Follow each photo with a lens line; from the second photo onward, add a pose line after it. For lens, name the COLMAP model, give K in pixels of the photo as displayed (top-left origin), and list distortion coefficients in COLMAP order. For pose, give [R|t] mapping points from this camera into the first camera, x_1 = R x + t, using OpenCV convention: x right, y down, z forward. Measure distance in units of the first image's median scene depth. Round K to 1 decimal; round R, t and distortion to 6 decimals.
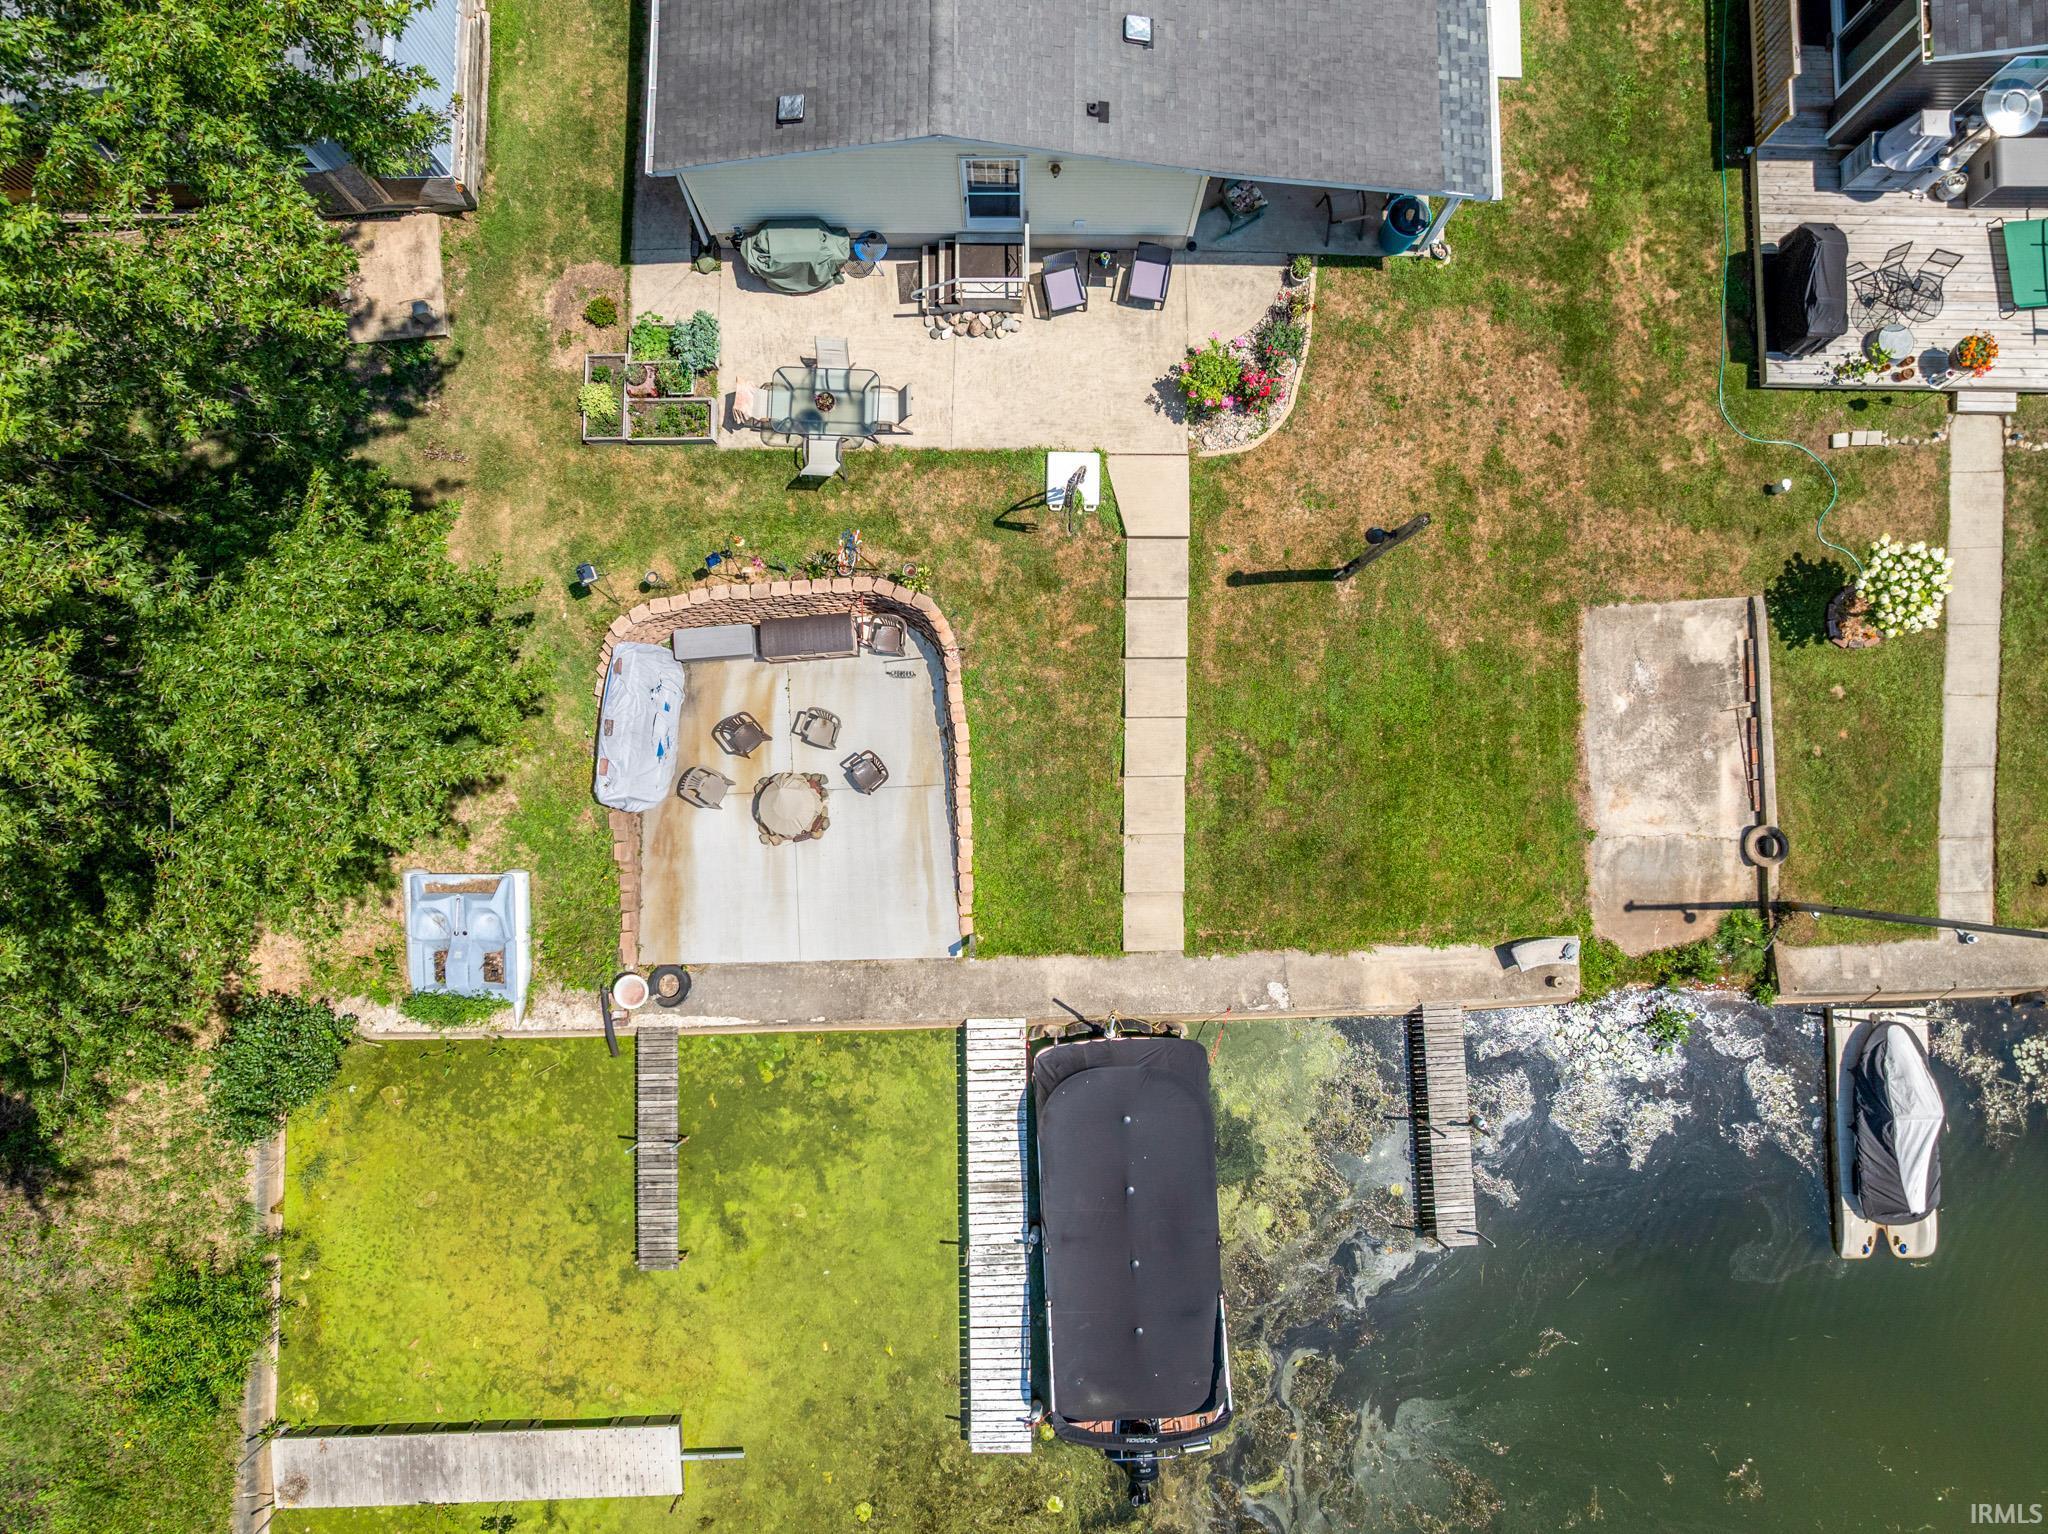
lens RADIAL K [[1434.8, 0, 1024.0], [0, 1434.8, 767.0], [0, 0, 1]] dist [-0.050603, 0.031758]
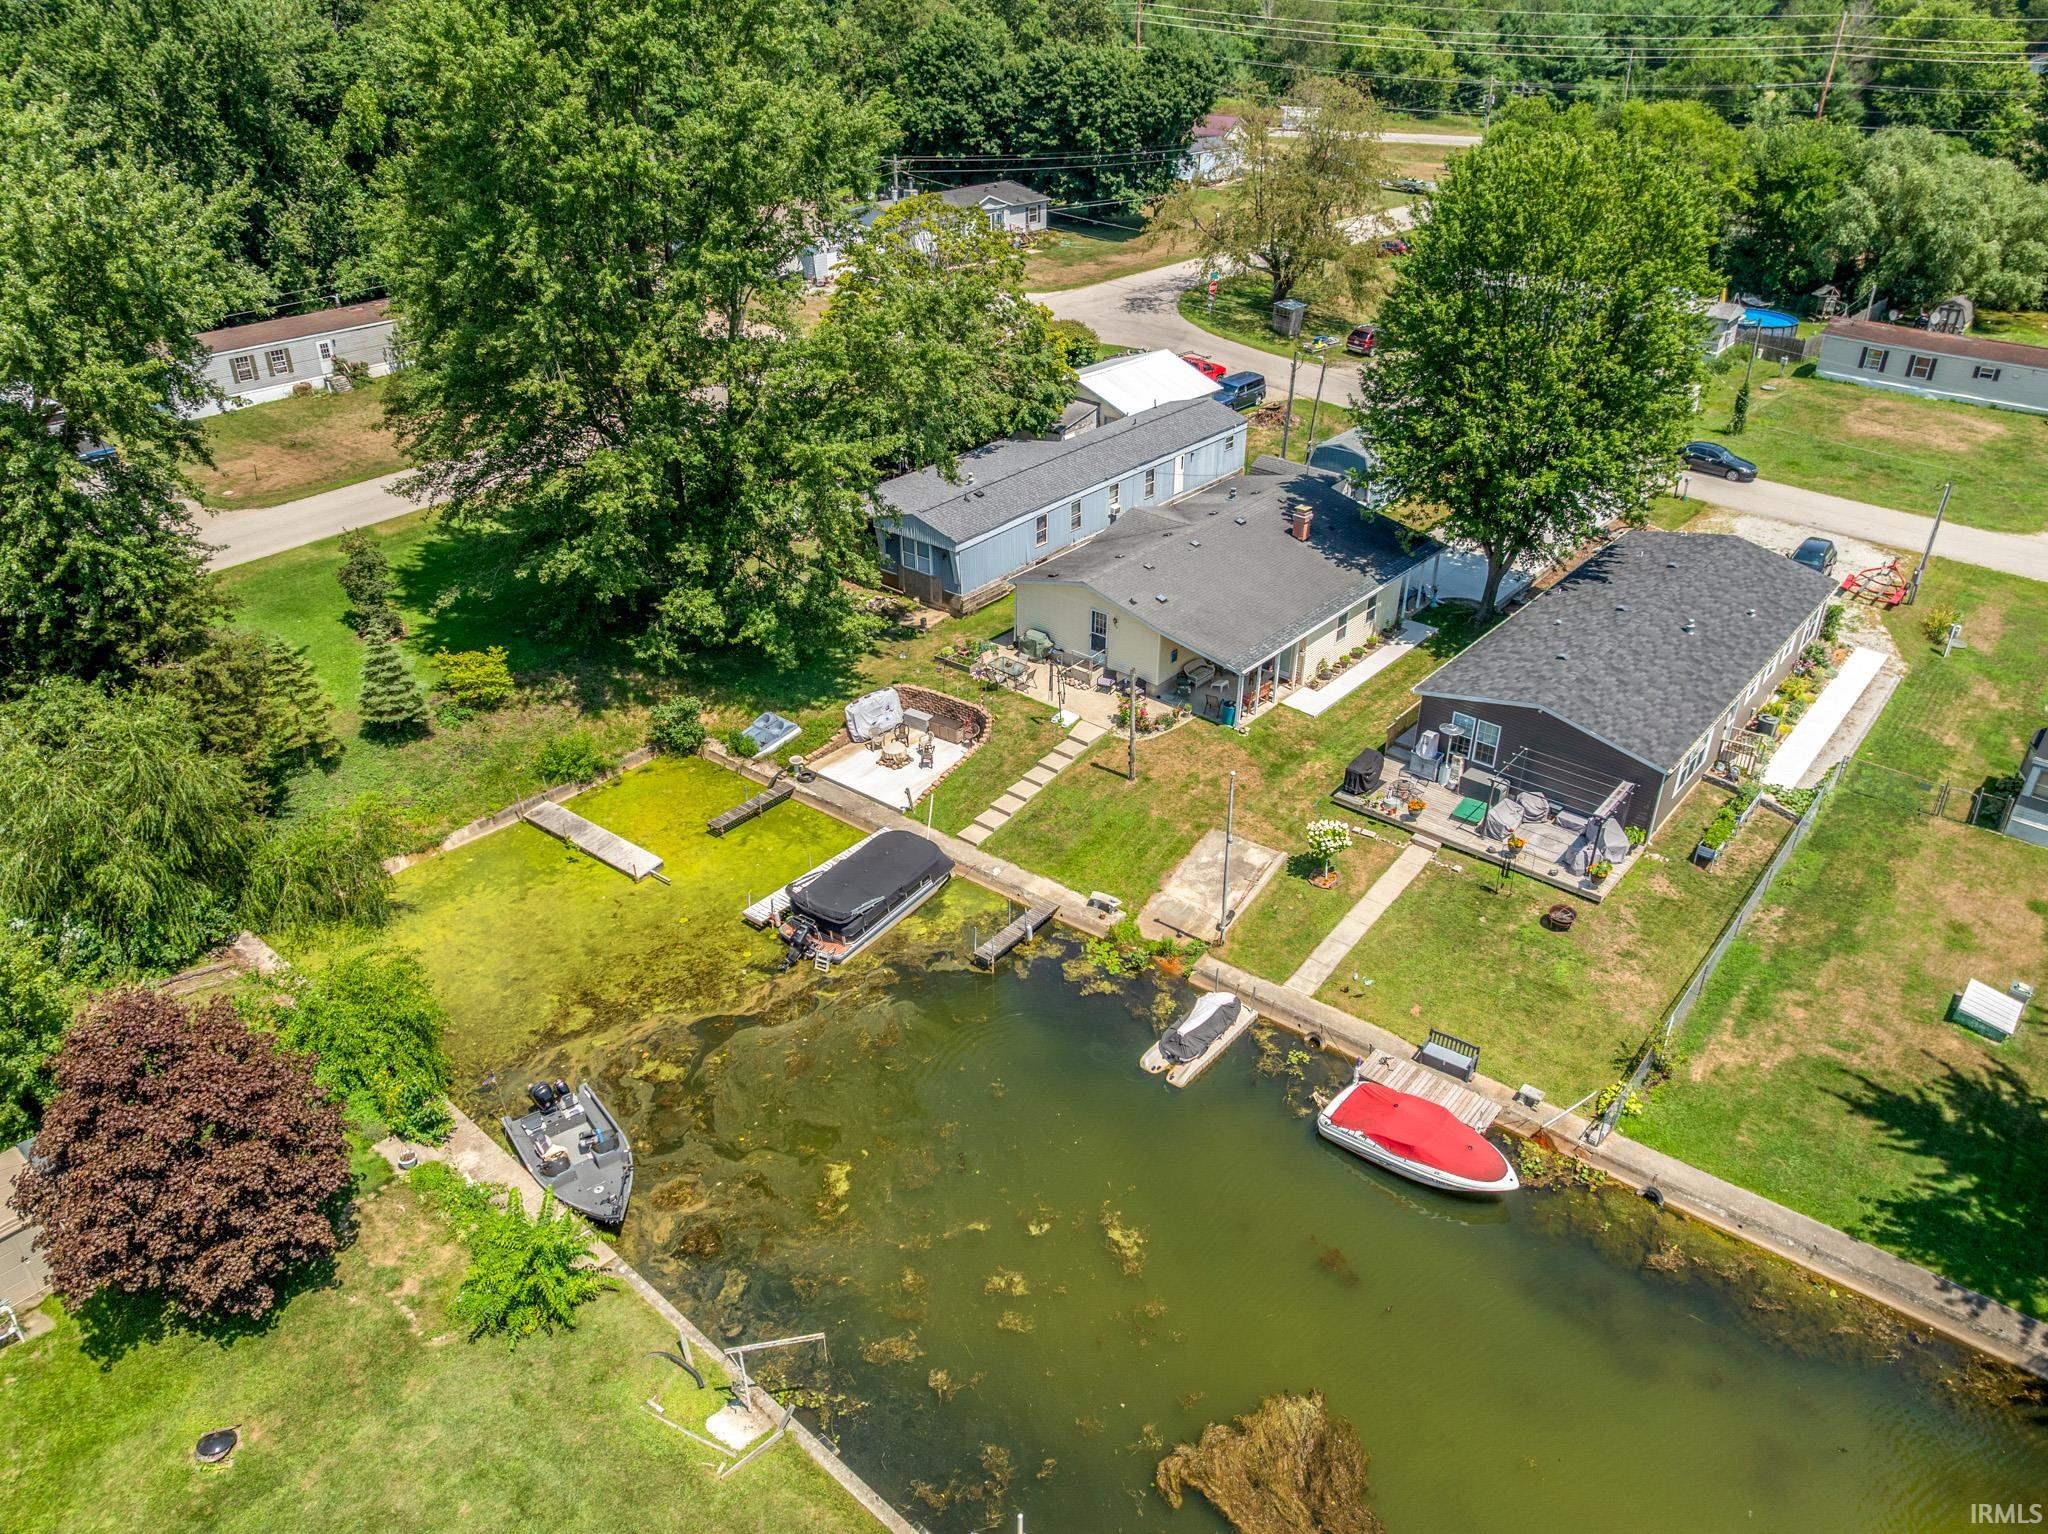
lens RADIAL K [[1434.8, 0, 1024.0], [0, 1434.8, 767.0], [0, 0, 1]] dist [-0.050603, 0.031758]
pose [[0.764982, 0.316441, -0.560953, 1.370538], [-0.642115, 0.442226, -0.626198, 1.415088], [0.049913, 0.839226, 0.541487, -0.294425]]
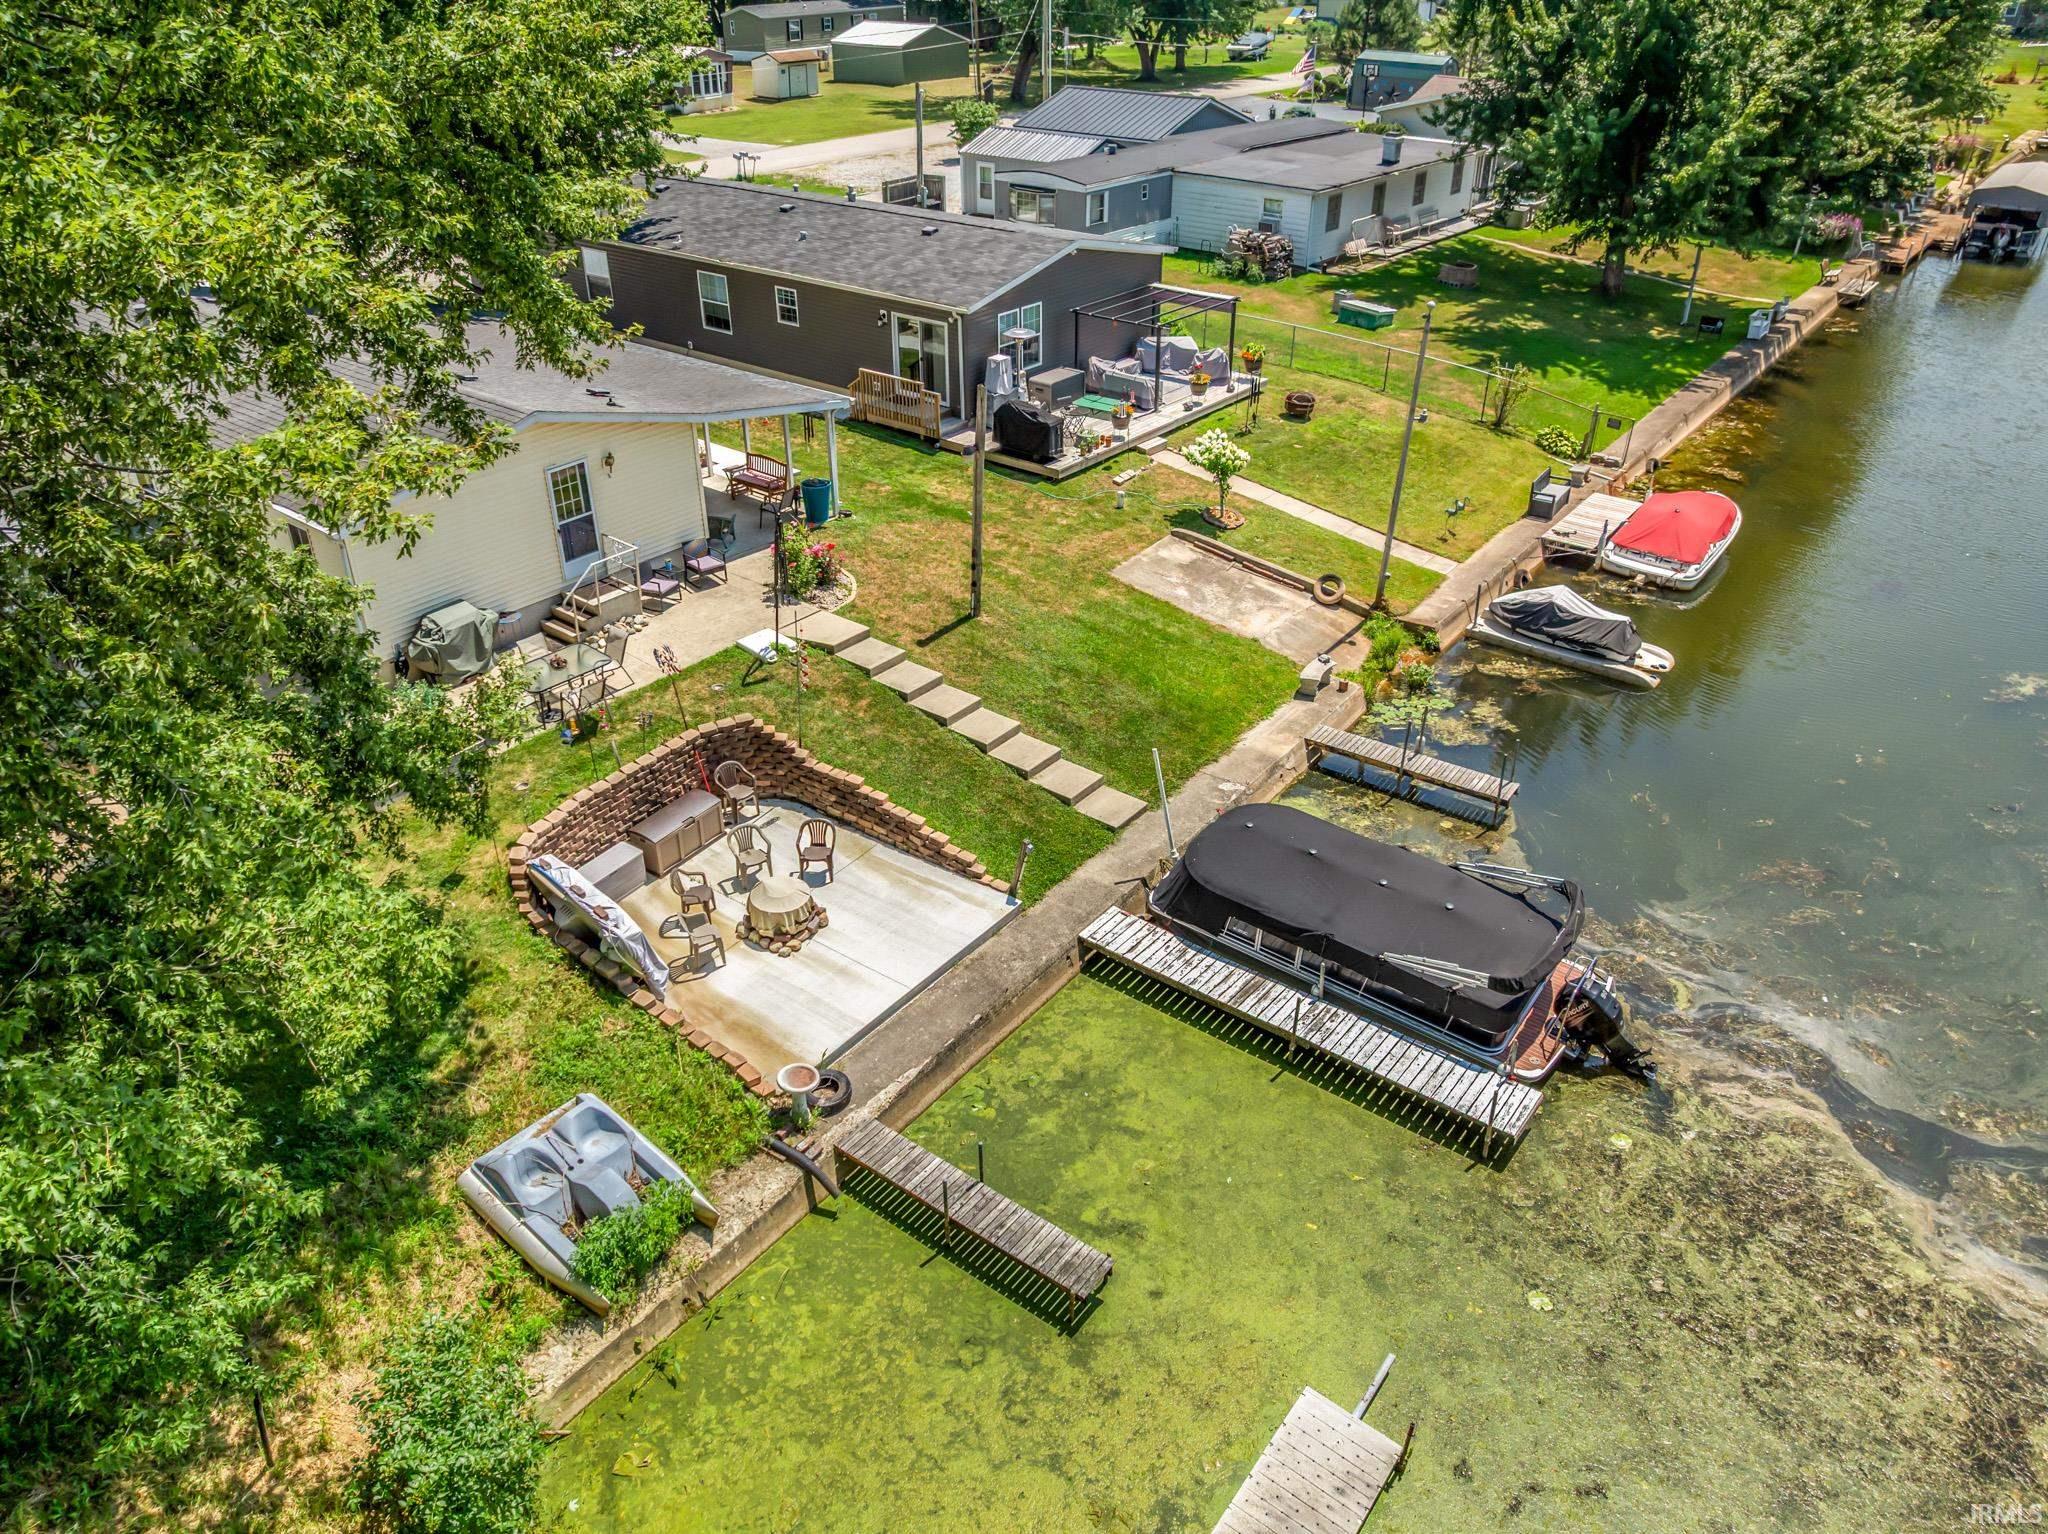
lens RADIAL K [[1434.8, 0, 1024.0], [0, 1434.8, 767.0], [0, 0, 1]] dist [-0.050603, 0.031758]
pose [[0.624711, -0.409735, 0.664721, -0.642355], [0.779054, 0.384842, -0.494946, 0.572700], [-0.053016, 0.827052, 0.559620, 0.387277]]
